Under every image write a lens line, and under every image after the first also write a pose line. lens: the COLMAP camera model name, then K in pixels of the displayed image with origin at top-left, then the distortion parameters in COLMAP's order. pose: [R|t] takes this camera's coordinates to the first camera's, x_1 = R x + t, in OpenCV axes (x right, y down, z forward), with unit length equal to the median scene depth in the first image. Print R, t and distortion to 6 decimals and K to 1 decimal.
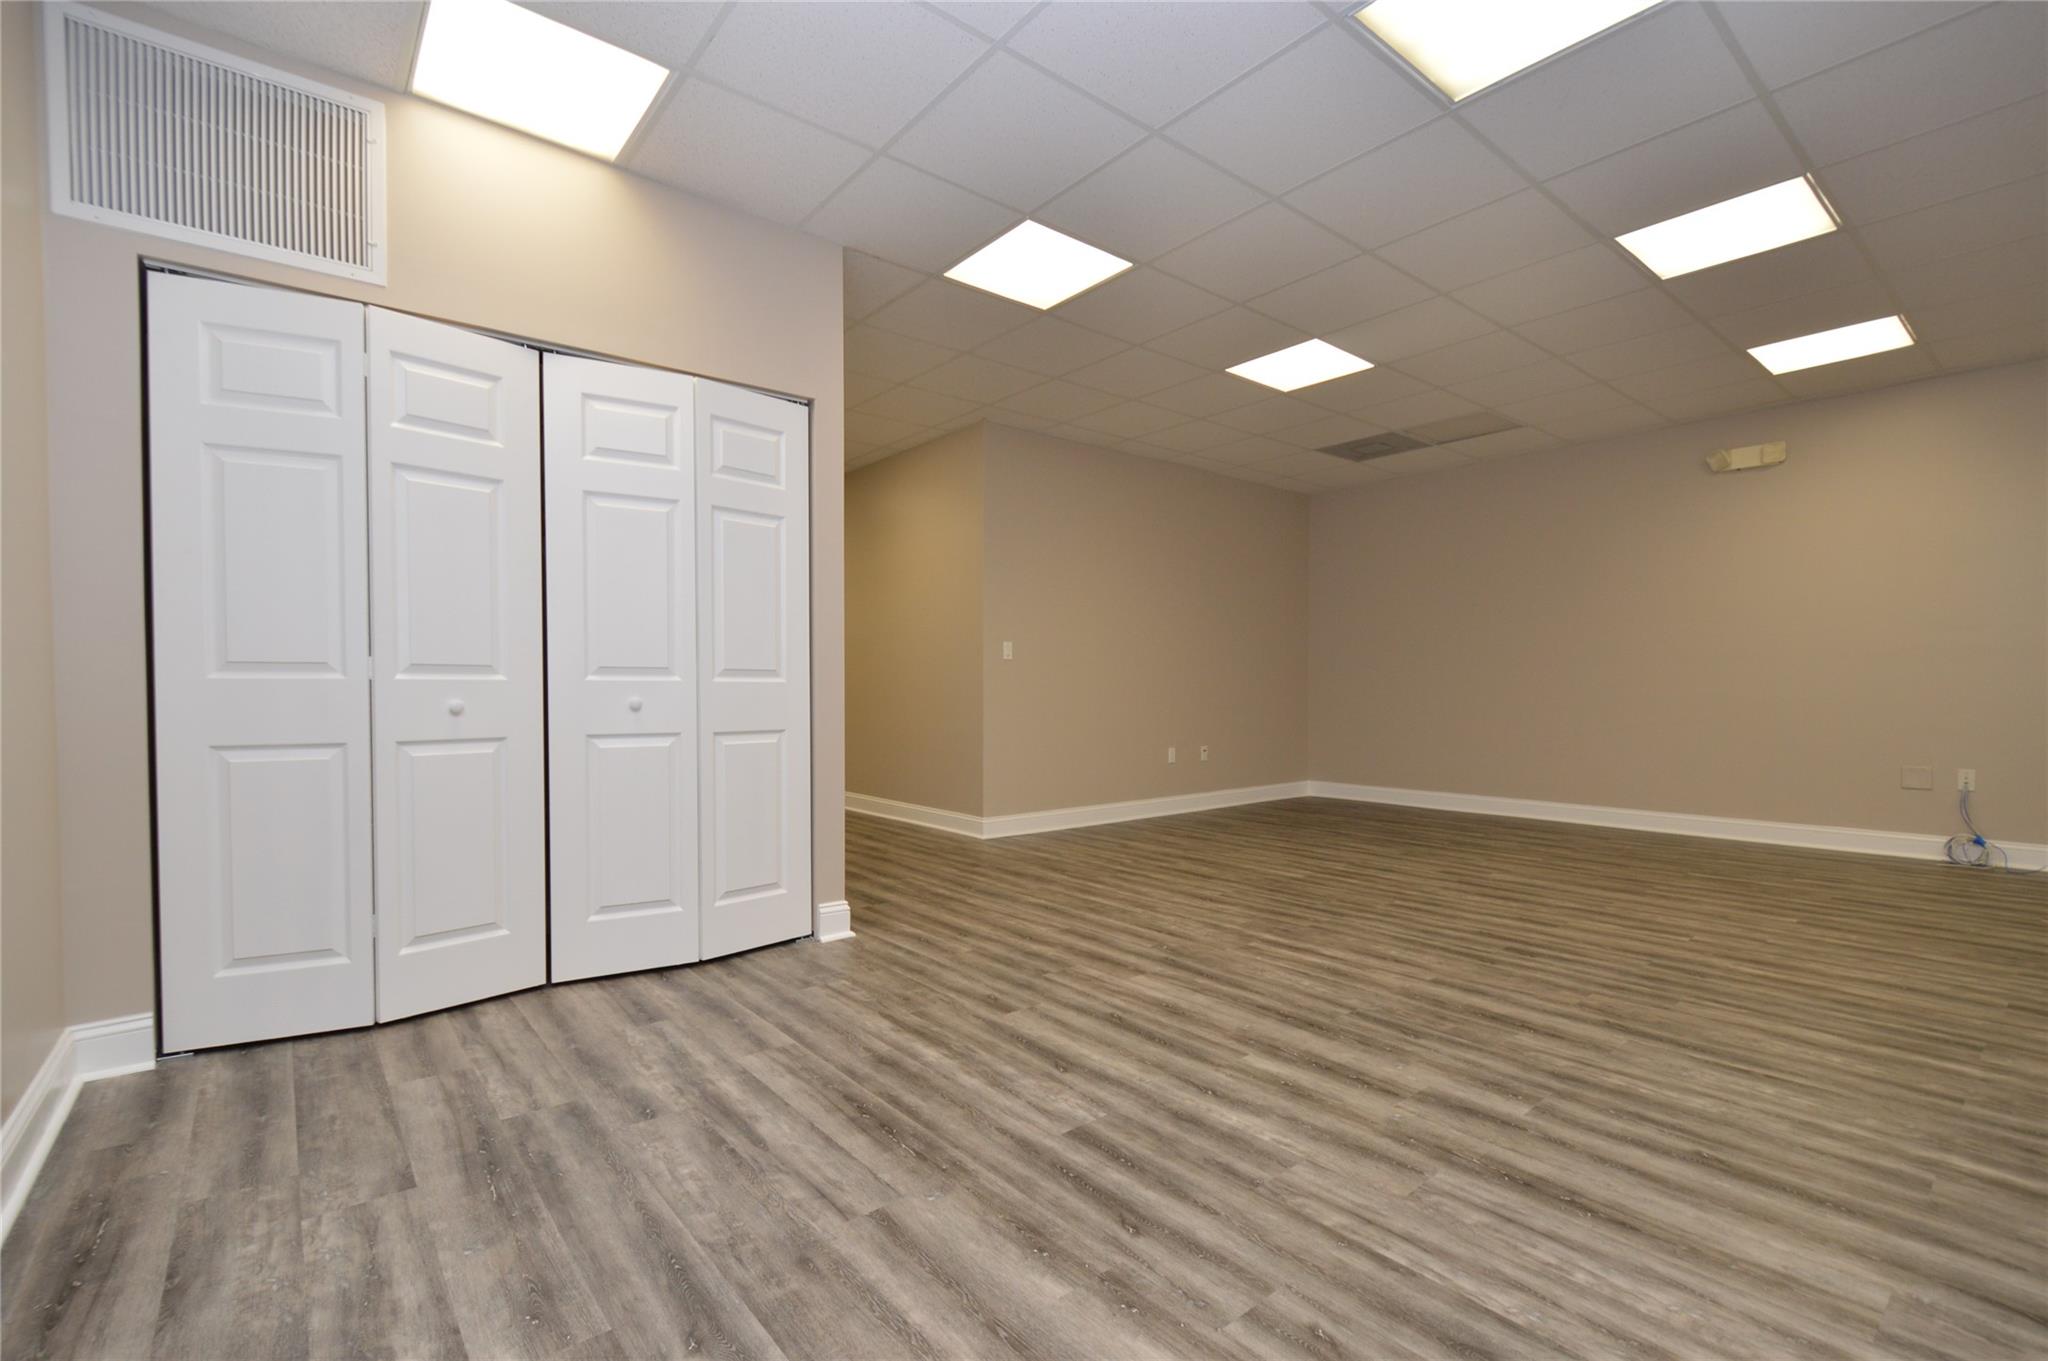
lens RADIAL K [[903.6, 0, 1031.8], [0, 903.6, 708.7], [0, 0, 1]] dist [0.004952, -0.002527]
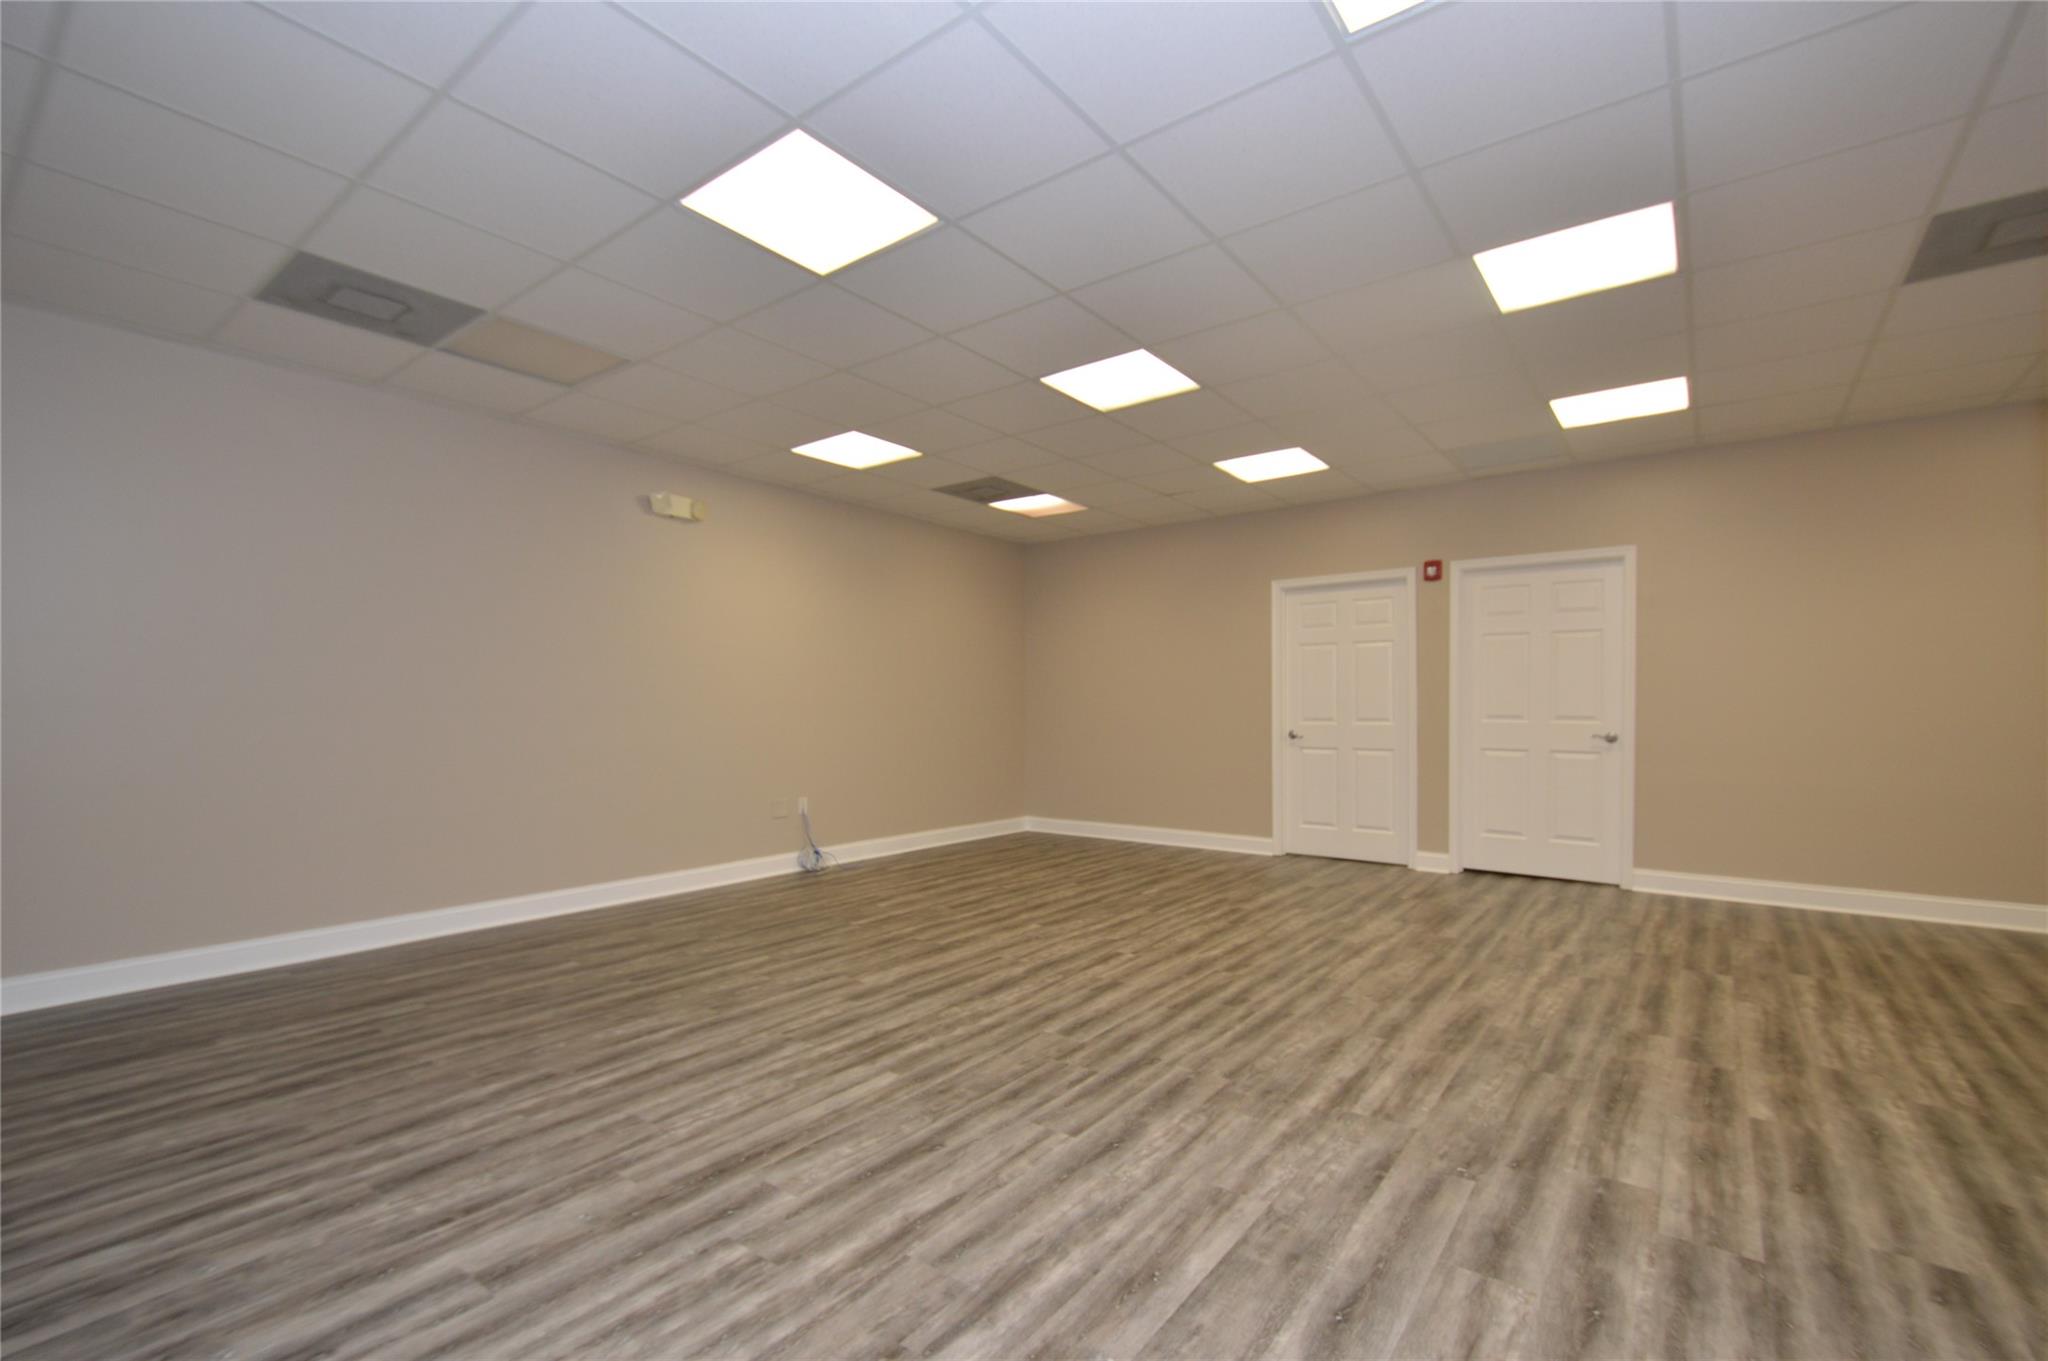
lens RADIAL K [[903.6, 0, 1003.1], [0, 903.6, 701.5], [0, 0, 1]] dist [0.004952, -0.002527]
pose [[-0.213044, 0.009936, 0.976992, -0.440909], [0.023437, 0.999713, -0.005056, -0.083921], [-0.976761, 0.021820, -0.213216, 1.497470]]
